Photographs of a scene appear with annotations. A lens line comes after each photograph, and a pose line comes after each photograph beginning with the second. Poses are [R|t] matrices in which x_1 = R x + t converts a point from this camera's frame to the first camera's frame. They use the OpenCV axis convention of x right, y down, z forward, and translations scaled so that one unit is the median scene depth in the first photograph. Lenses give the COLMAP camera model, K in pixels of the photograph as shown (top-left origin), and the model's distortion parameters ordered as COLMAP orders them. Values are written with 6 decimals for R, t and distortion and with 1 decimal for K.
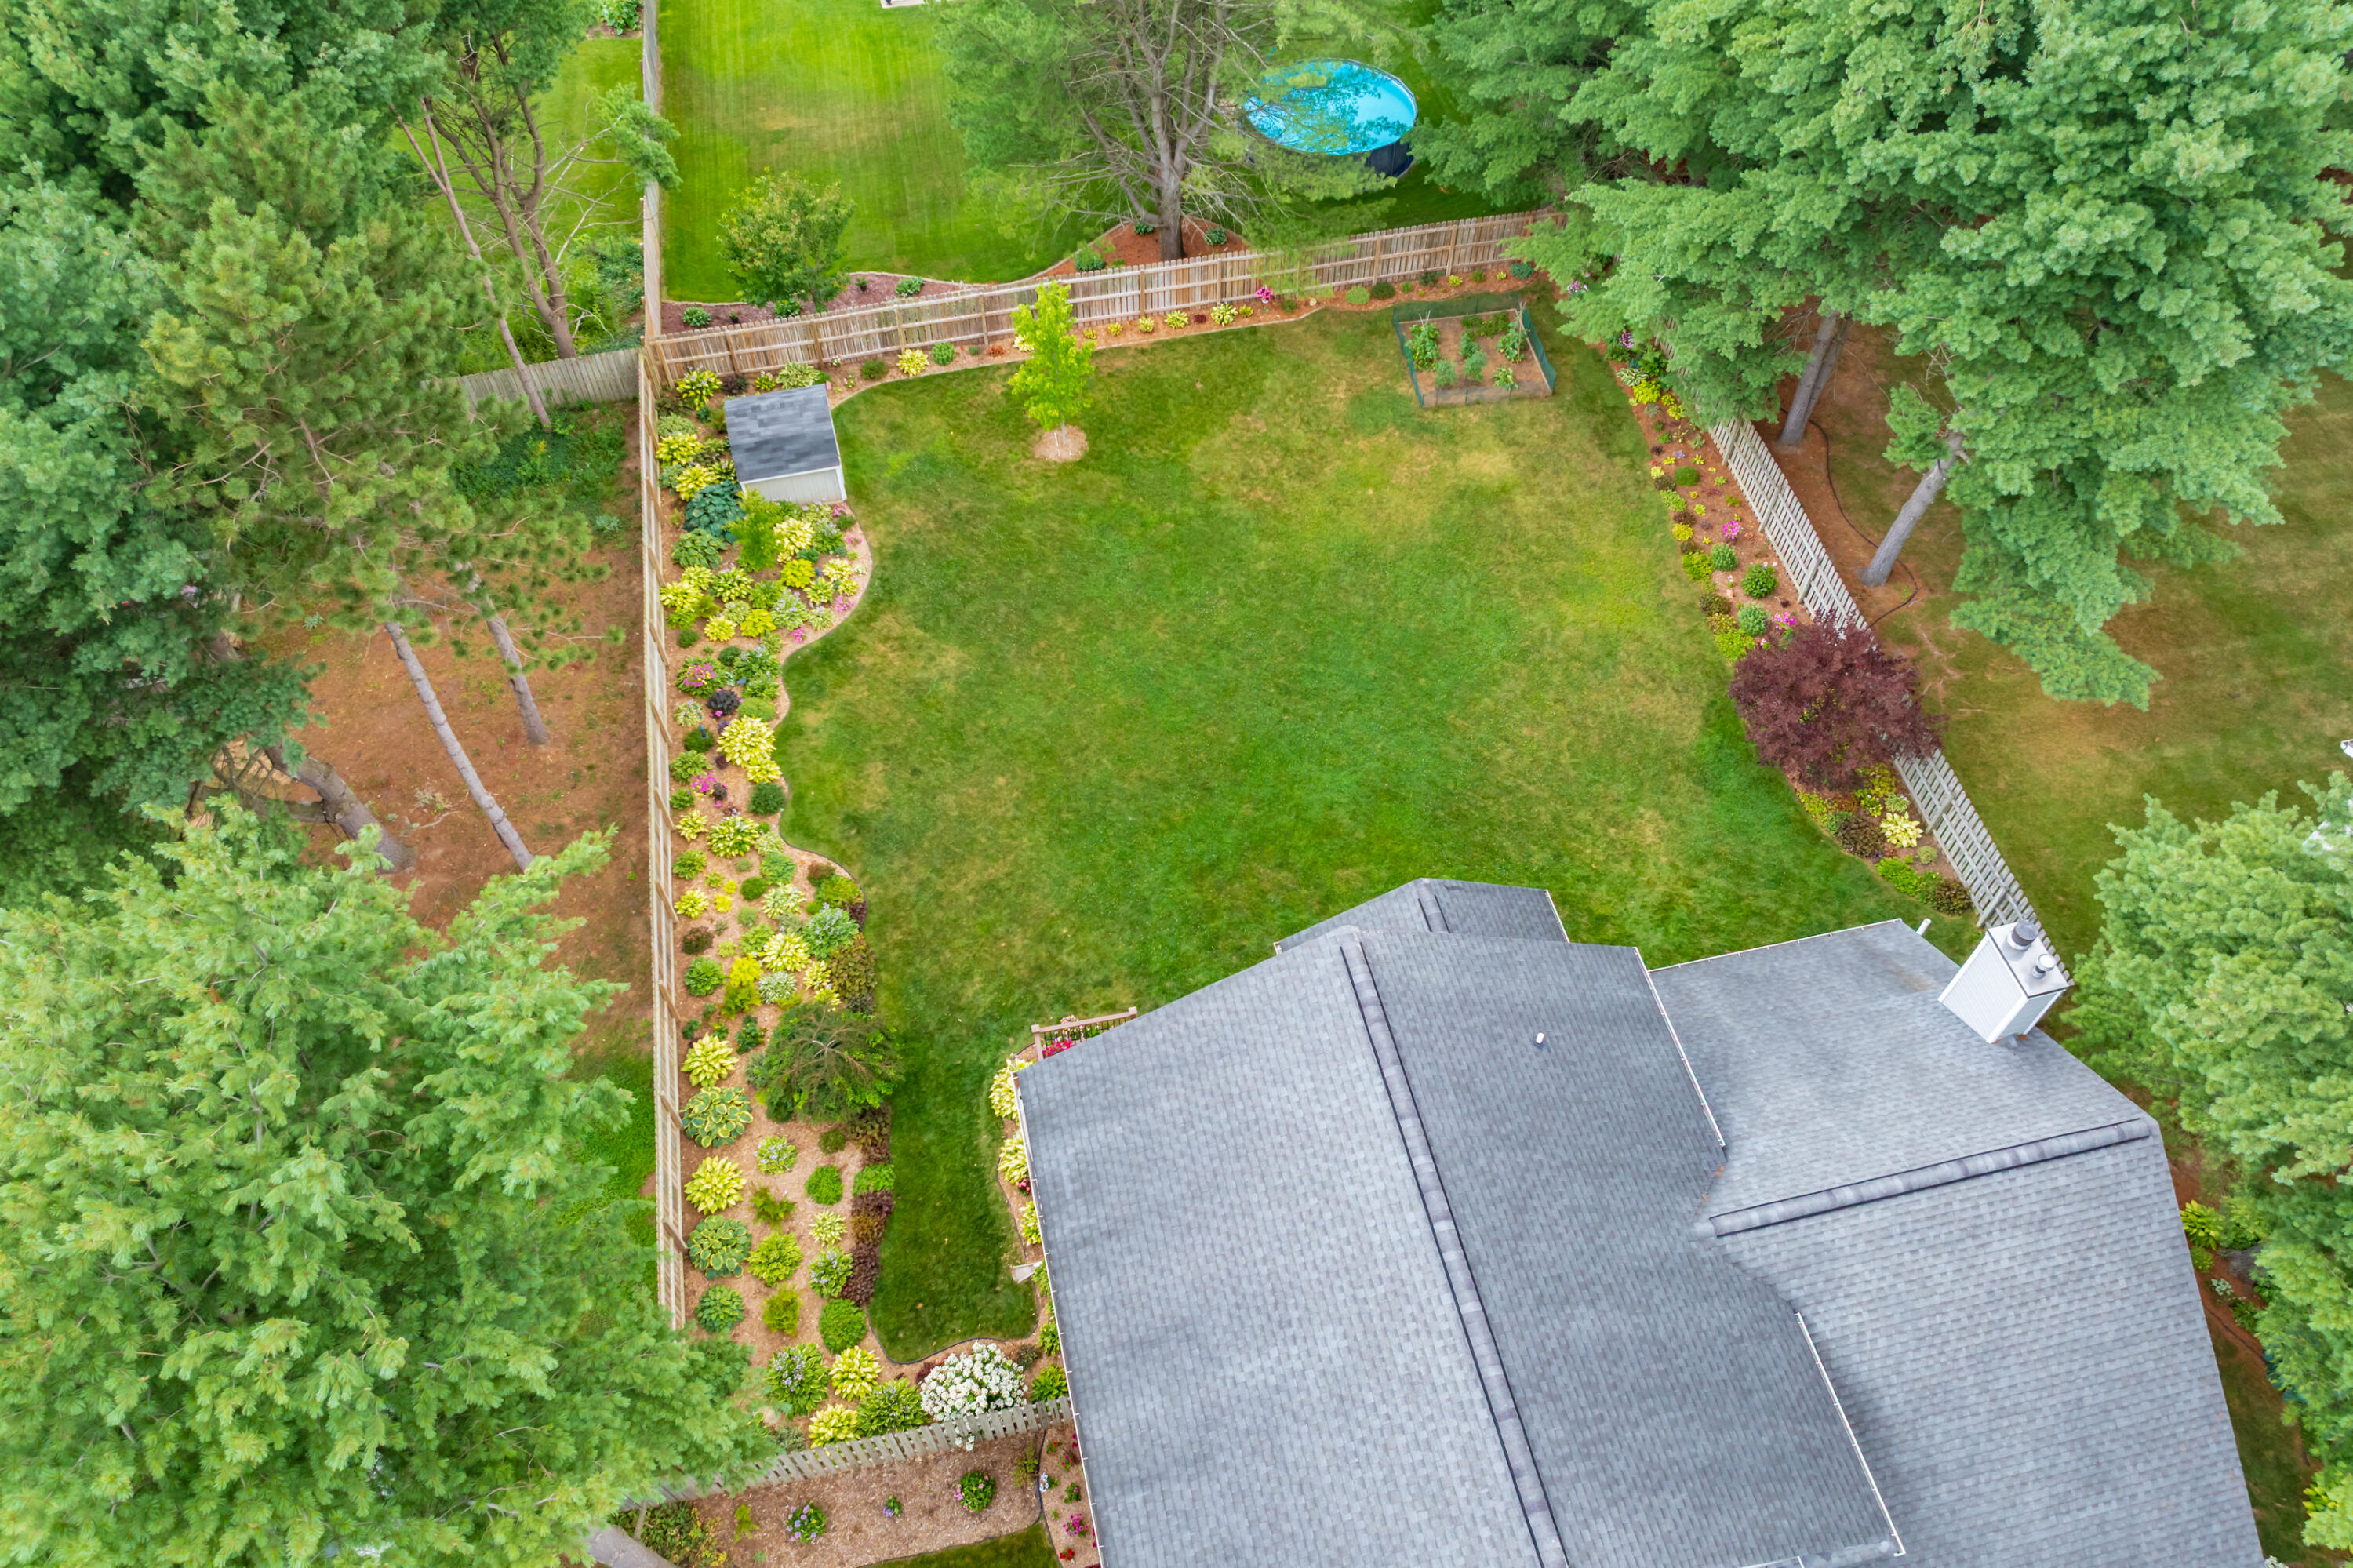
lens RADIAL K [[1643.2, 0, 1176.5], [0, 1643.2, 784.0], [0, 0, 1]] dist [-0.049744, 0.074162]
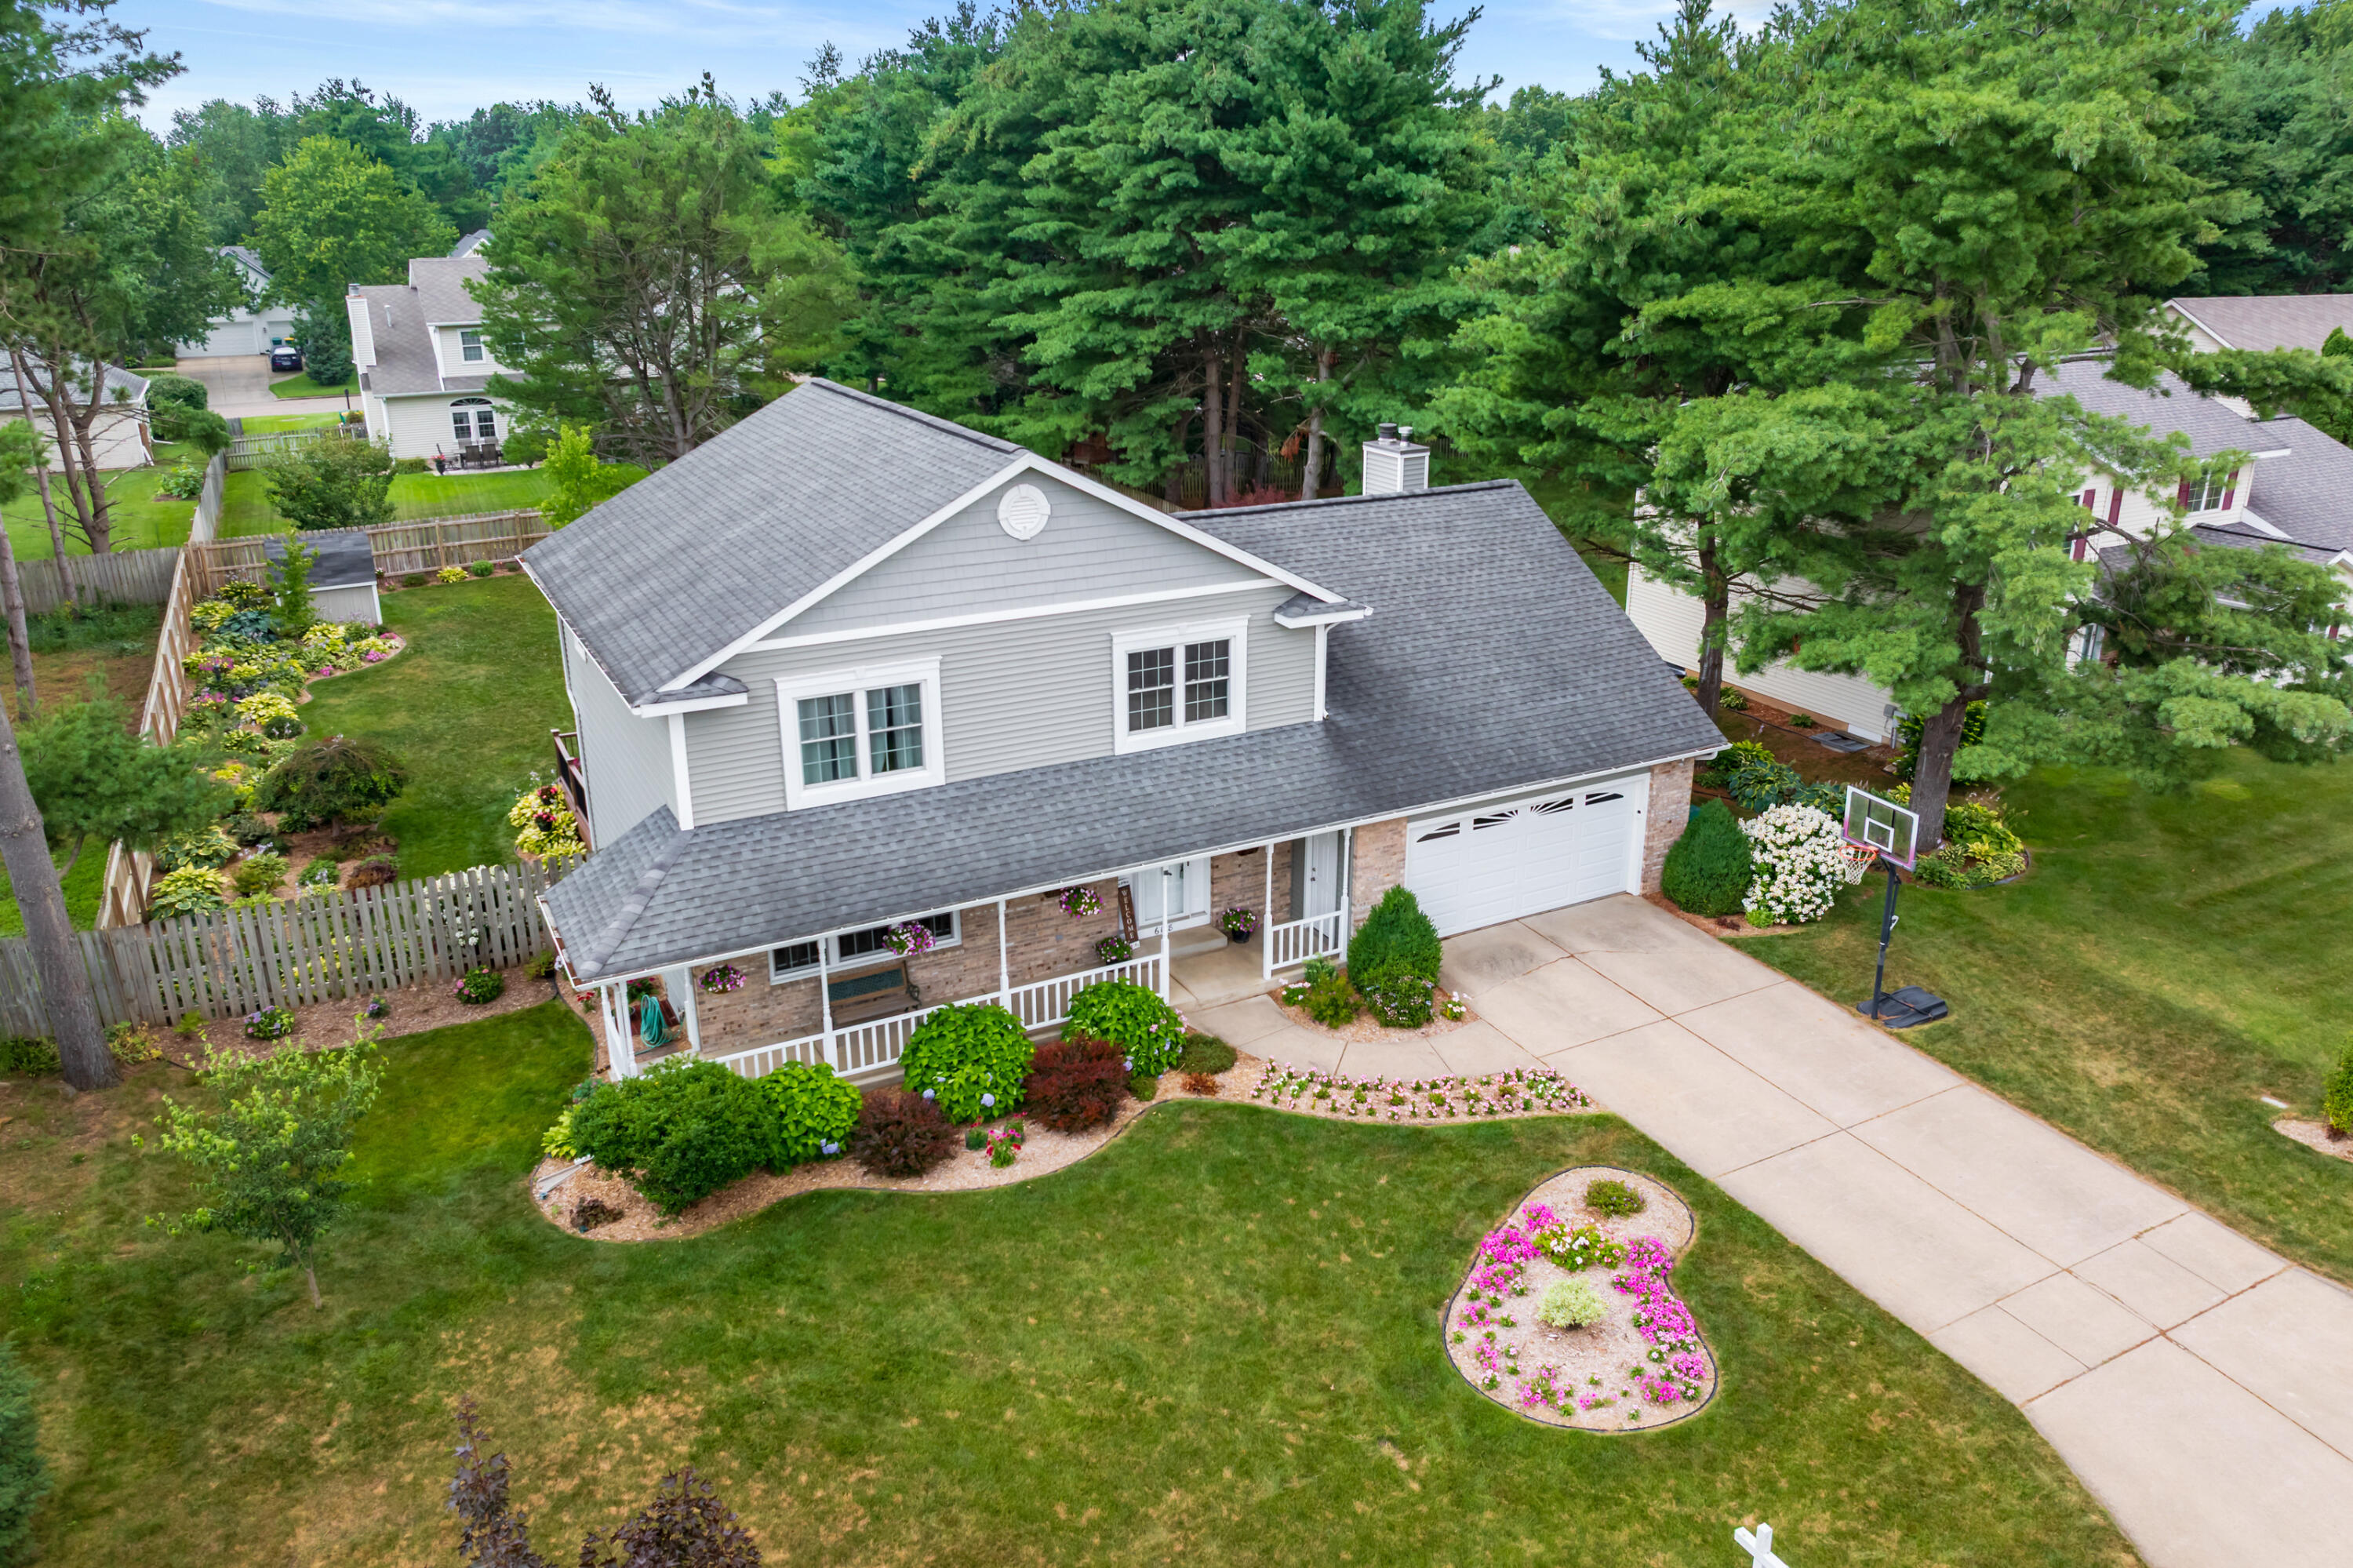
lens RADIAL K [[1680.8, 0, 1212.6], [0, 1680.8, 785.8], [0, 0, 1]] dist [-0.023311, 0.001670]
pose [[0.959636, -0.092563, 0.265576, 0.020594], [0.224810, 0.819862, -0.526580, 0.670762], [-0.168994, 0.565029, 0.807579, 0.098725]]
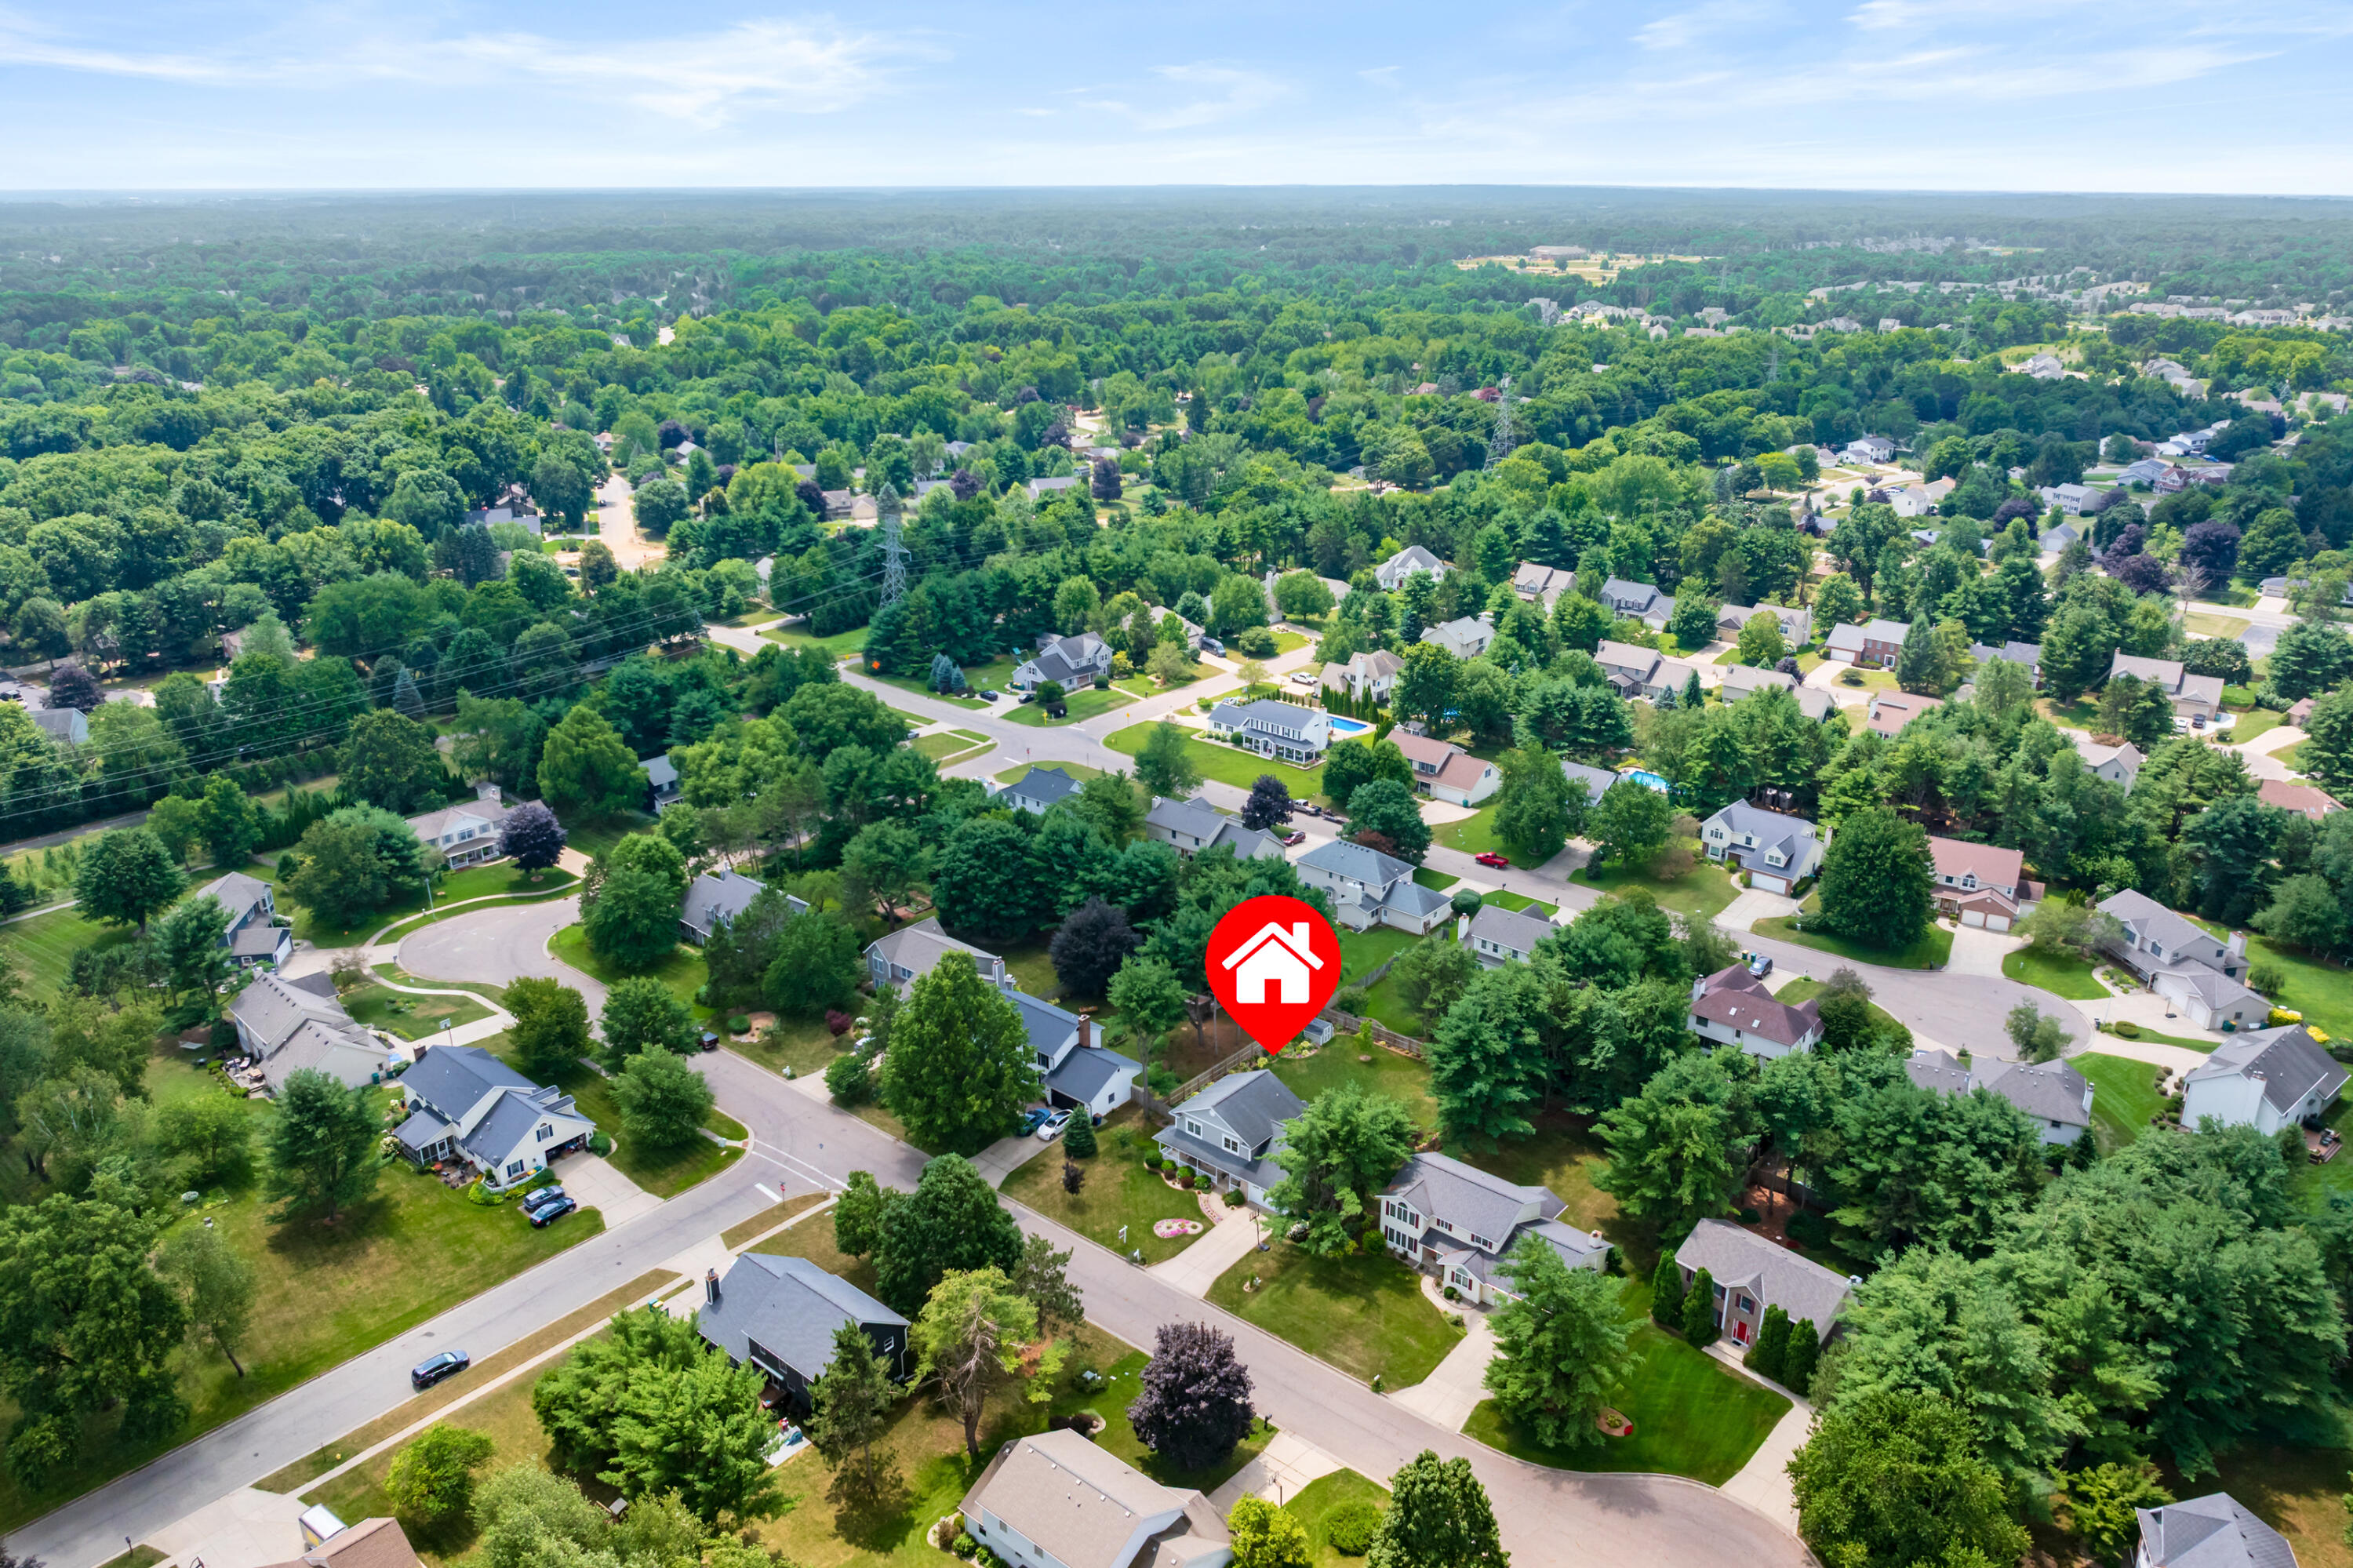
lens RADIAL K [[1653.1, 0, 1186.2], [0, 1653.1, 702.1], [0, 0, 1]] dist [-0.002211, -0.000472]
pose [[0.611034, 0.234984, -0.755923, 3.163439], [-0.638157, 0.711255, -0.294741, 0.832967], [0.468395, 0.662495, 0.584557, -2.808710]]
